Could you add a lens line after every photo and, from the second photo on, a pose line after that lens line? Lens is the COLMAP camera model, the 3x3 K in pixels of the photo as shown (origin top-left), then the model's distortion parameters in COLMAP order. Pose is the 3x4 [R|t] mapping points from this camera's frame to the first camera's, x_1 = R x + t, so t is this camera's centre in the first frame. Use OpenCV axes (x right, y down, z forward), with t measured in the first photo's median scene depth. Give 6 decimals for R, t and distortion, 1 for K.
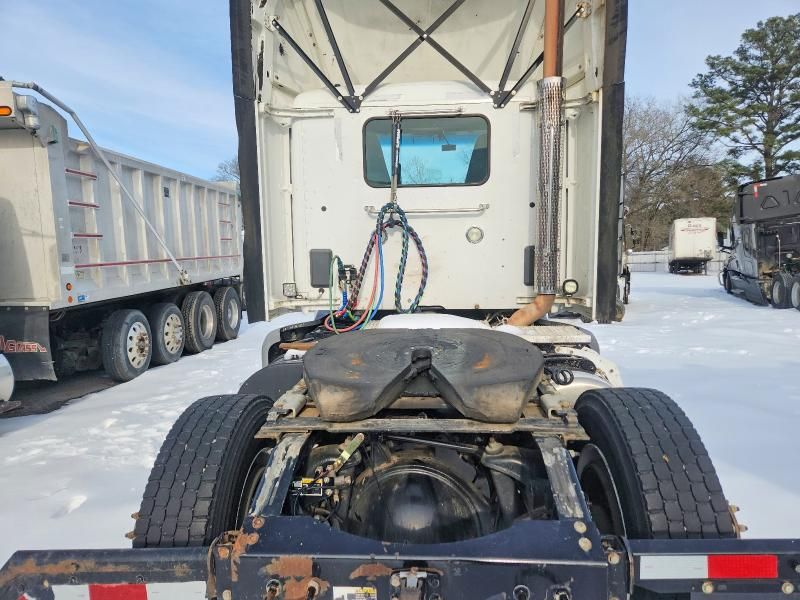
lens RADIAL K [[533.7, 0, 378.5], [0, 533.7, 299.0], [0, 0, 1]] dist [0.056466, -0.060325]
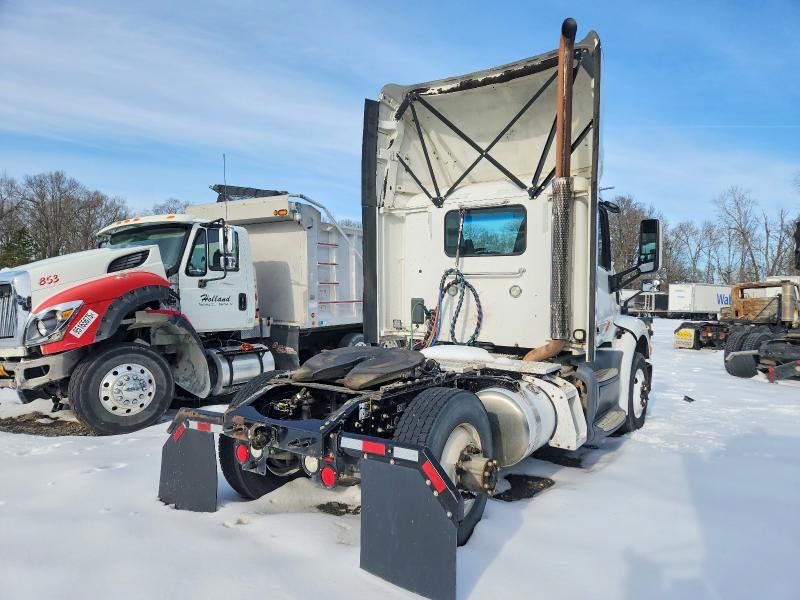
lens RADIAL K [[533.7, 0, 378.5], [0, 533.7, 299.0], [0, 0, 1]] dist [0.056466, -0.060325]
pose [[0.837674, 0.033615, -0.545136, 0.627360], [-0.071191, 0.996309, -0.047958, -0.012213], [0.541512, 0.078981, 0.836975, -0.311476]]
